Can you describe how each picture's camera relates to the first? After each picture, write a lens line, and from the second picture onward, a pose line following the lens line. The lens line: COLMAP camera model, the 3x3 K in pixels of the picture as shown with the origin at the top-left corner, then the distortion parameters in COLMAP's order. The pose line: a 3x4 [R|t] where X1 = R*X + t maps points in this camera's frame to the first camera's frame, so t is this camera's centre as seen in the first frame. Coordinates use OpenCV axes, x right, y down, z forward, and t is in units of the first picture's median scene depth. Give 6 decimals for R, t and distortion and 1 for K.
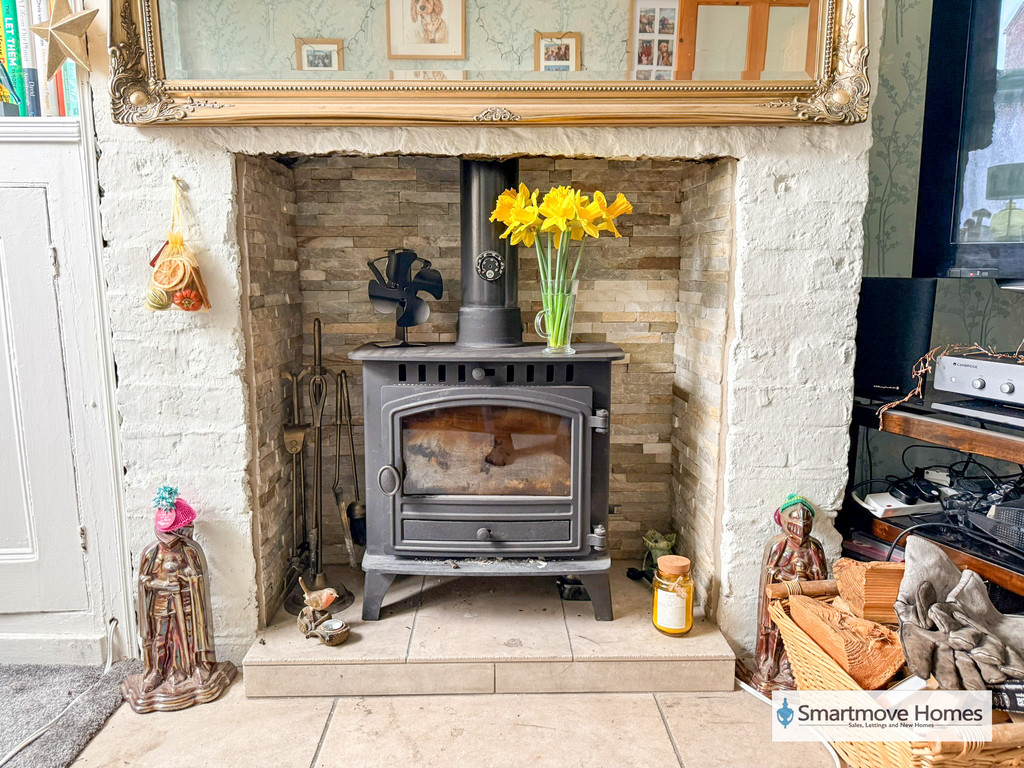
lens RADIAL K [[722.6, 0, 507.7], [0, 722.6, 379.3], [0, 0, 1]] dist [0.034073, -0.011430]
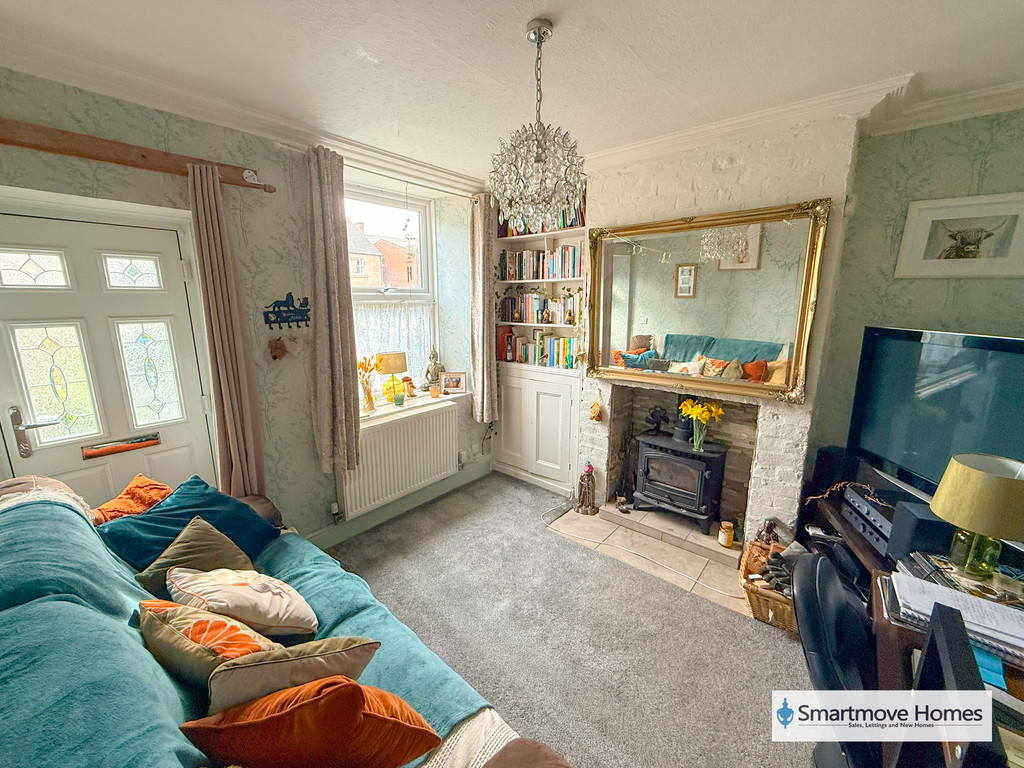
lens RADIAL K [[409.4, 0, 509.2], [0, 409.4, 382.9], [0, 0, 1]] dist [0.000205, -0.000018]
pose [[0.748377, 0.133656, -0.649668, 0.595673], [-0.104766, 0.991011, 0.083196, -0.404361], [0.654947, 0.005801, 0.755652, -0.962970]]
